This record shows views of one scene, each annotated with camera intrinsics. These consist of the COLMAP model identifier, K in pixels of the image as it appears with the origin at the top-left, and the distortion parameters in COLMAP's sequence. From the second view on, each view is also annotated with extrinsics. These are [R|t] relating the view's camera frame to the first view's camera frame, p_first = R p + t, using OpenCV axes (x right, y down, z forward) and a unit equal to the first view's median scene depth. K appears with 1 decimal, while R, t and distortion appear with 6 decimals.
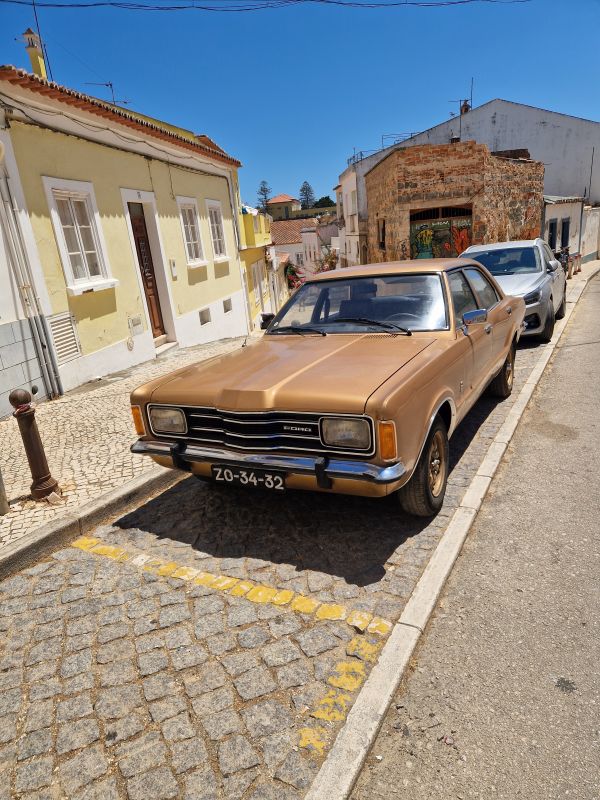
lens RADIAL K [[537.0, 0, 305.4], [0, 537.0, 405.1], [0, 0, 1]] dist [0.021614, -0.026598]
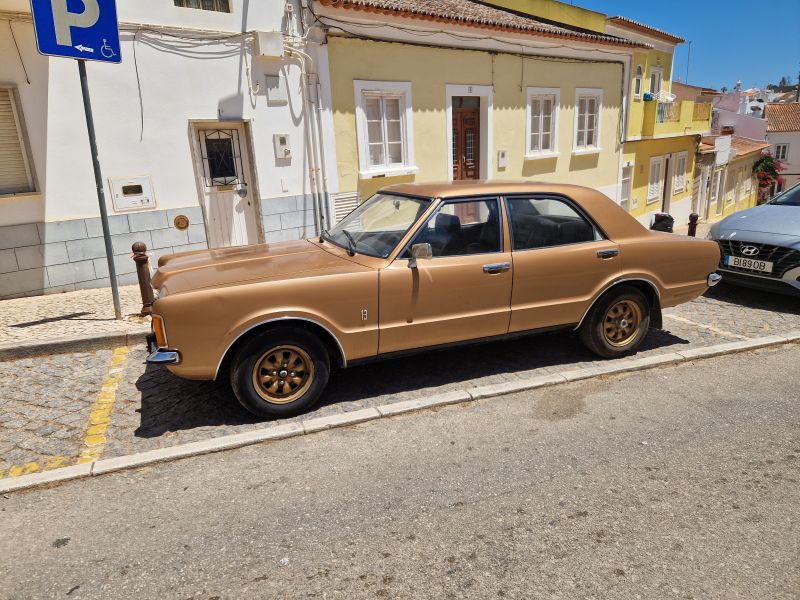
lens RADIAL K [[537.0, 0, 404.2], [0, 537.0, 297.7], [0, 0, 1]] dist [0.021614, -0.026598]
pose [[0.755485, 0.219796, -0.617197, 0.398383], [-0.206592, 0.973906, 0.093947, -0.069416], [0.621741, 0.056532, 0.781180, 0.122265]]
